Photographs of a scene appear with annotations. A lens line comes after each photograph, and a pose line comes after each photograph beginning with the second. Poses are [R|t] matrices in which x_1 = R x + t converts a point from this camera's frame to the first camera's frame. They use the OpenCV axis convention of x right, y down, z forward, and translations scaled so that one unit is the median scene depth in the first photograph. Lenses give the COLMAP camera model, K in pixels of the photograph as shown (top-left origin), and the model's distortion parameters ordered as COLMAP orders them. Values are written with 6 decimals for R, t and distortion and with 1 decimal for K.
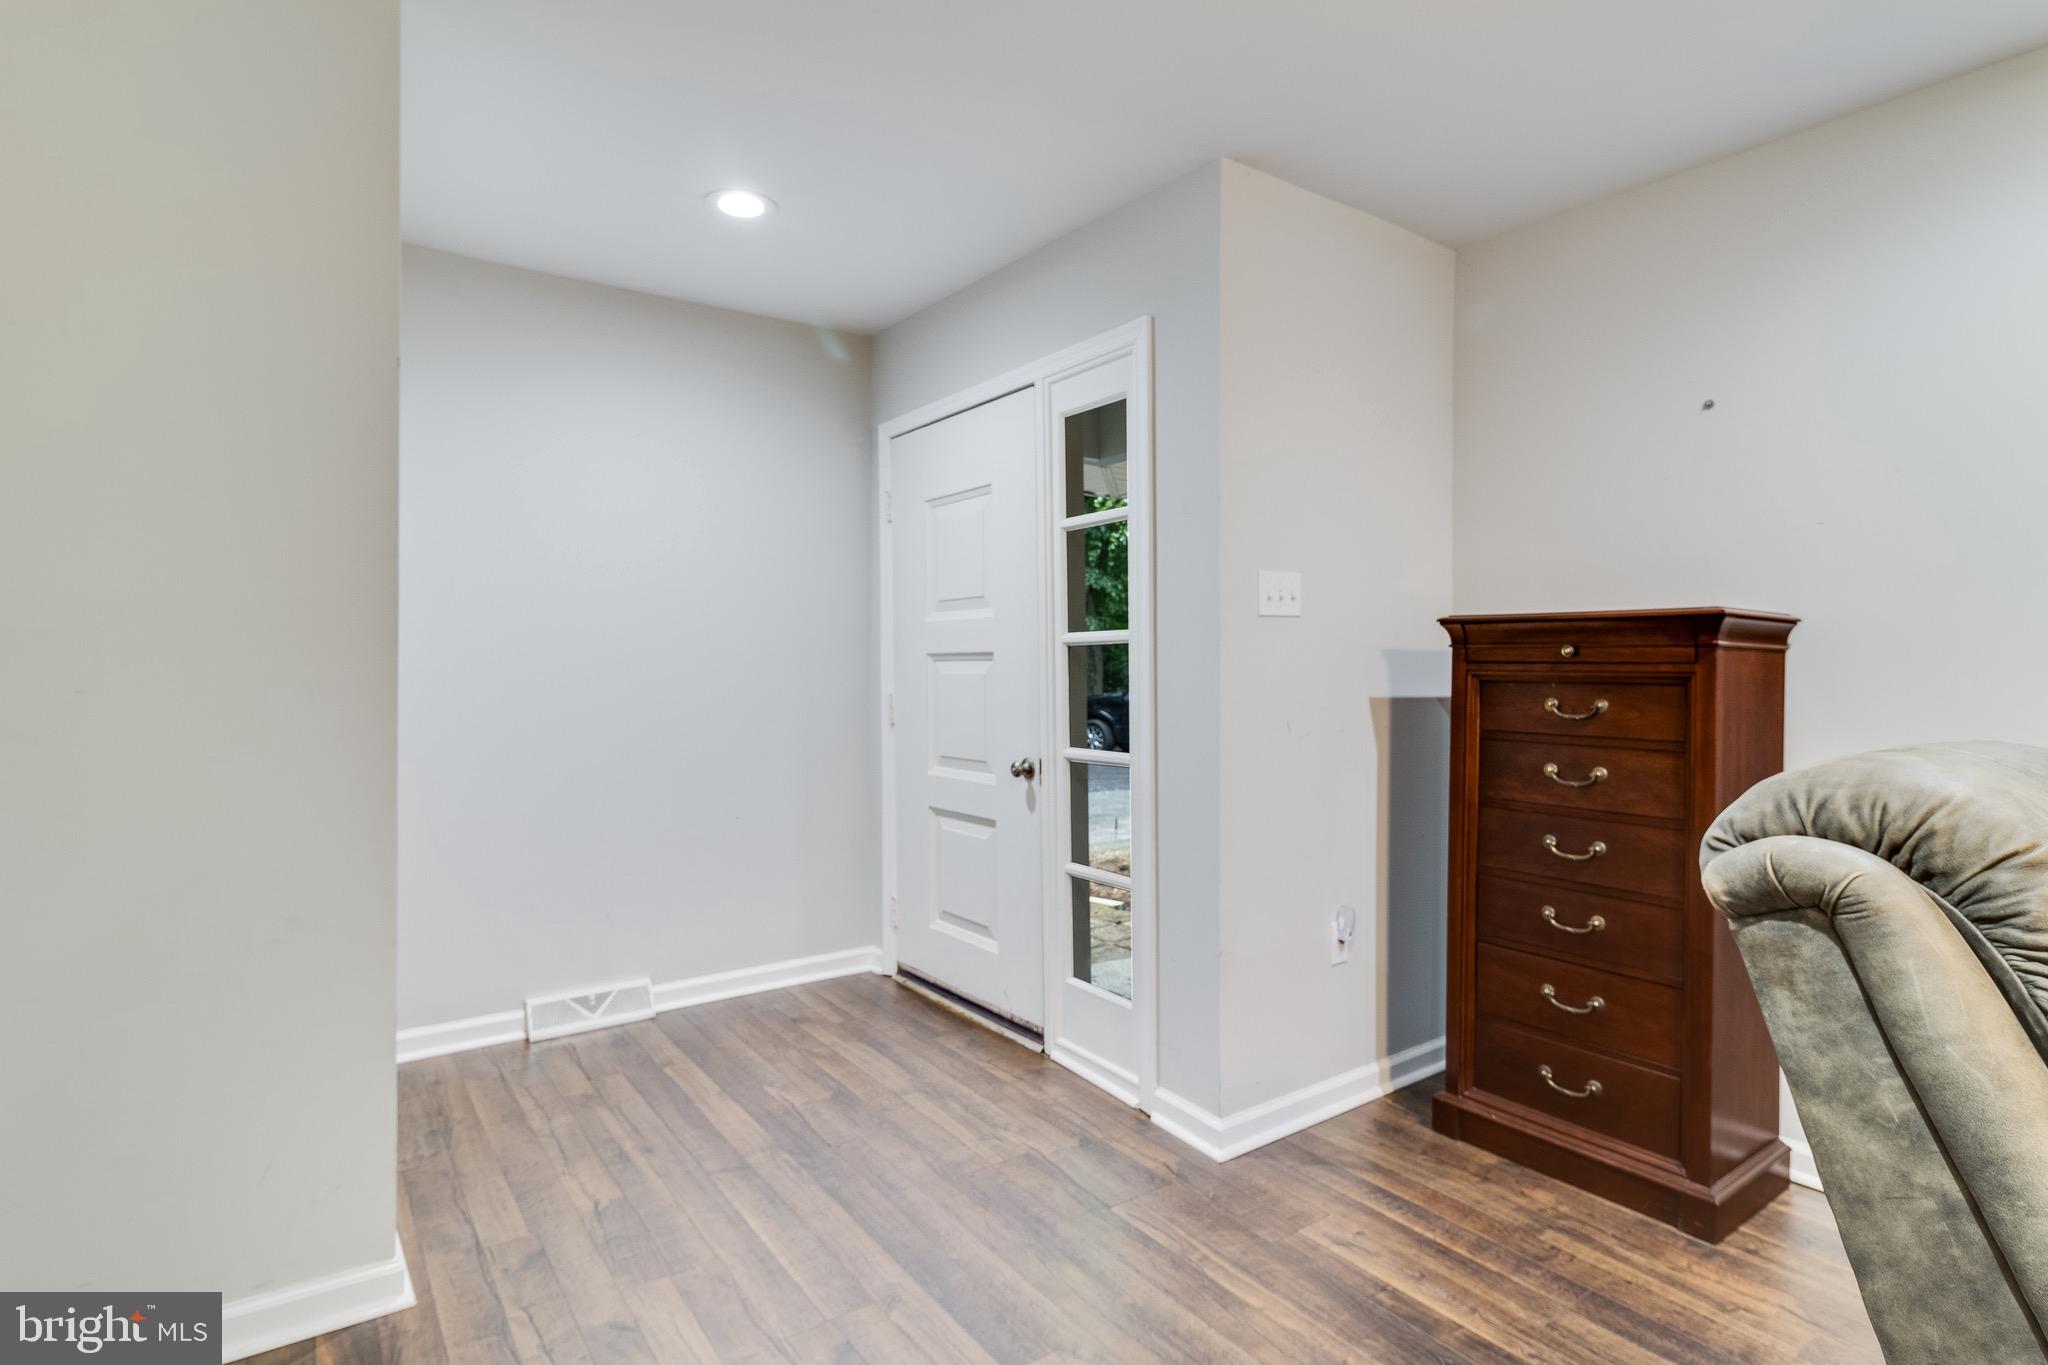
lens RADIAL K [[1020.7, 0, 1021.6], [0, 1020.7, 687.8], [0, 0, 1]] dist [-0.002102, -0.000923]
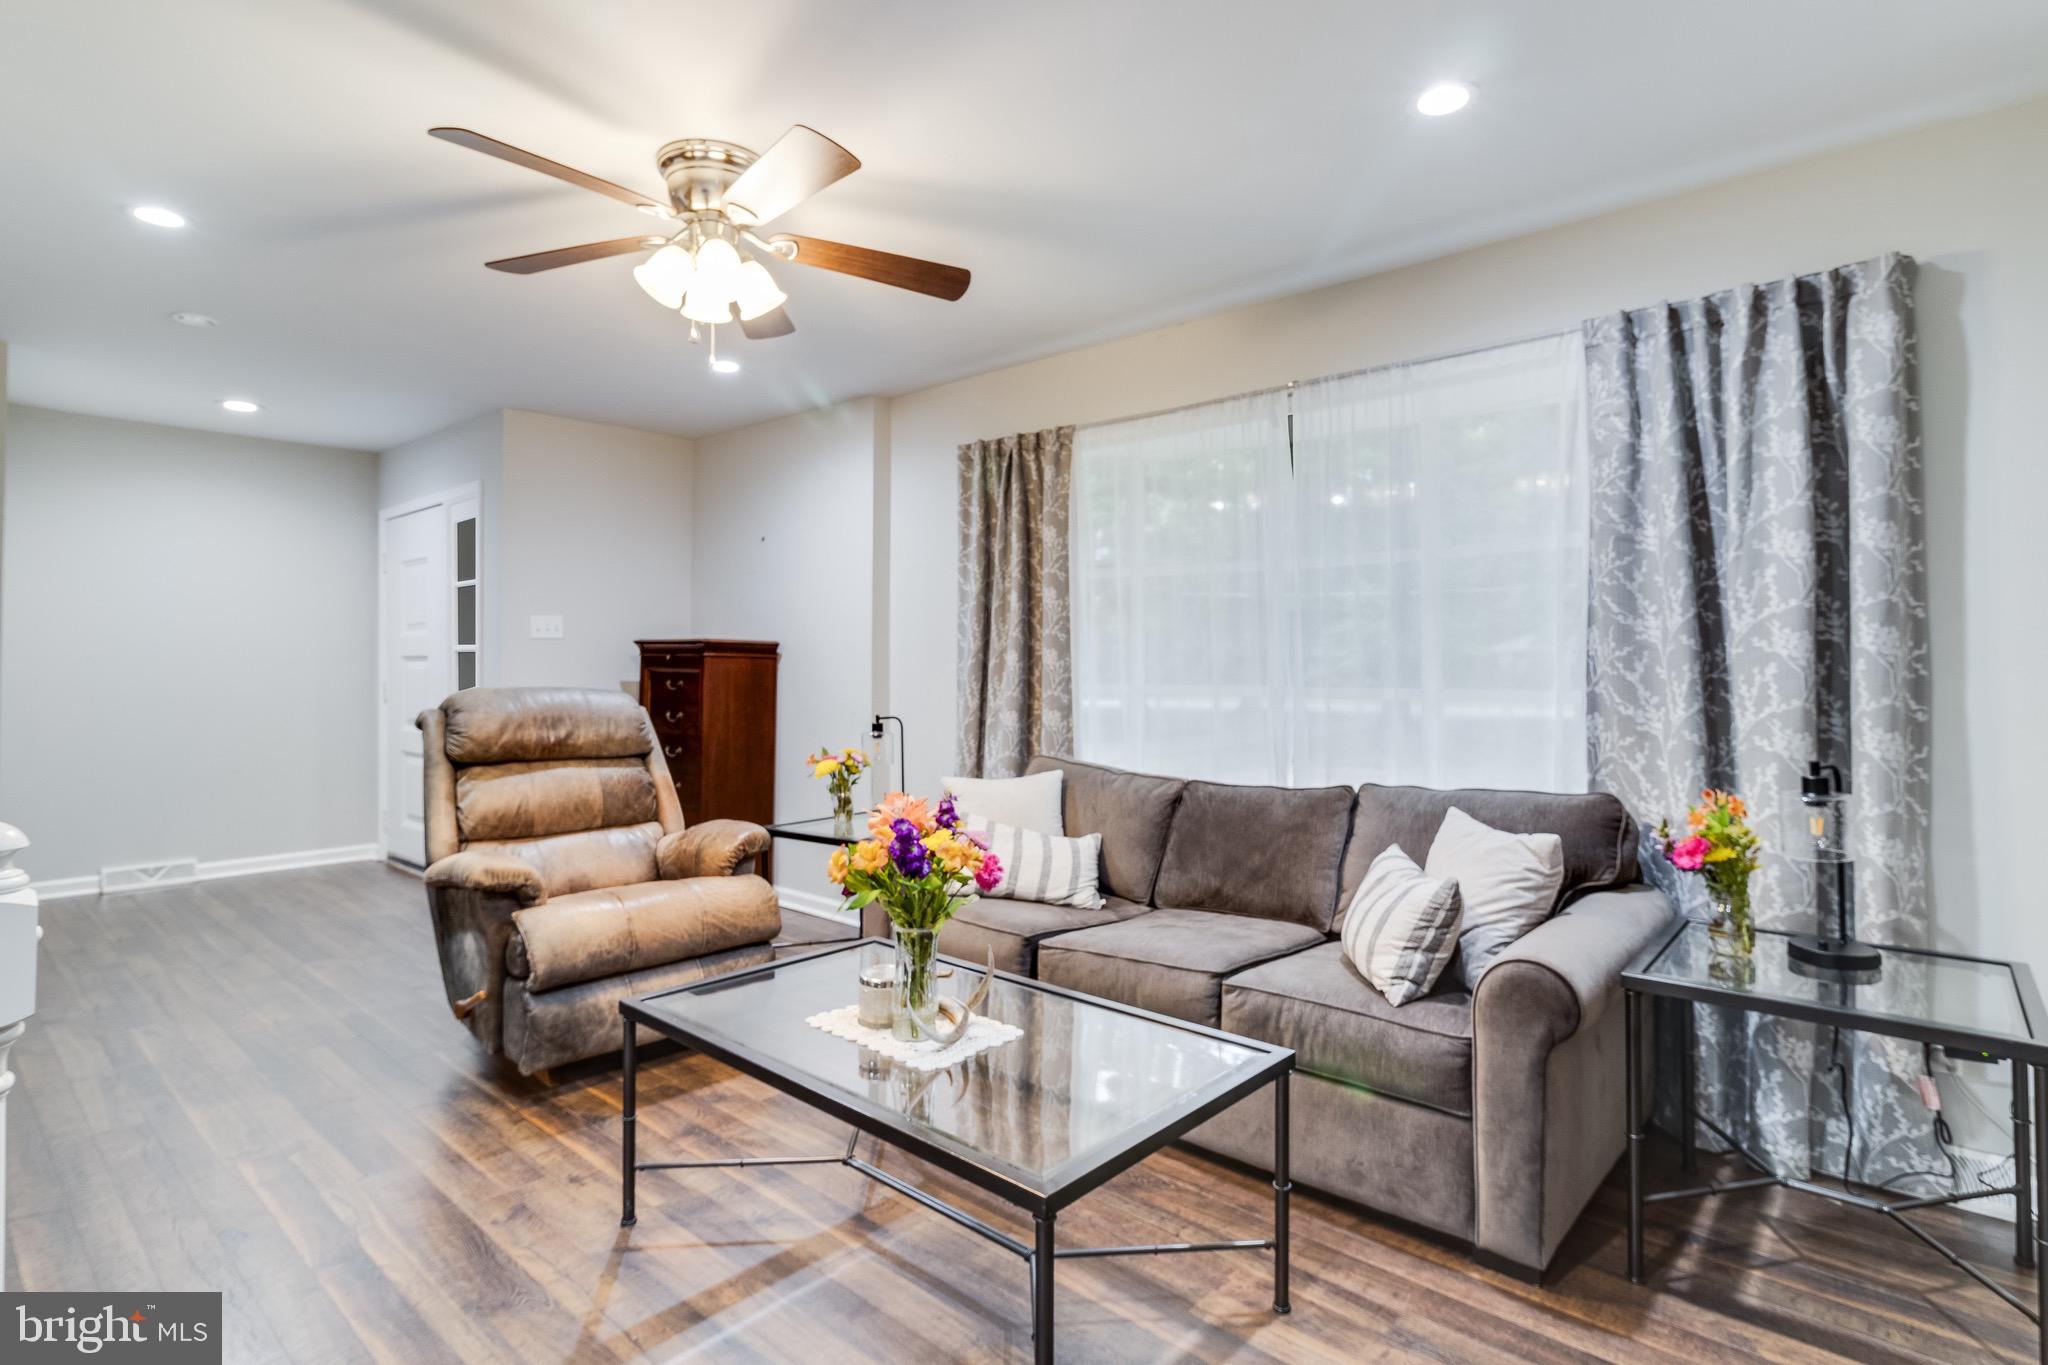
lens RADIAL K [[1025.3, 0, 1026.4], [0, 1025.3, 662.5], [0, 0, 1]] dist [-0.000097, -0.000271]
pose [[0.976618, 0.002571, 0.214965, 0.580077], [0.002151, 0.999762, -0.021729, 0.015590], [-0.214970, 0.021683, 0.976380, -0.884354]]
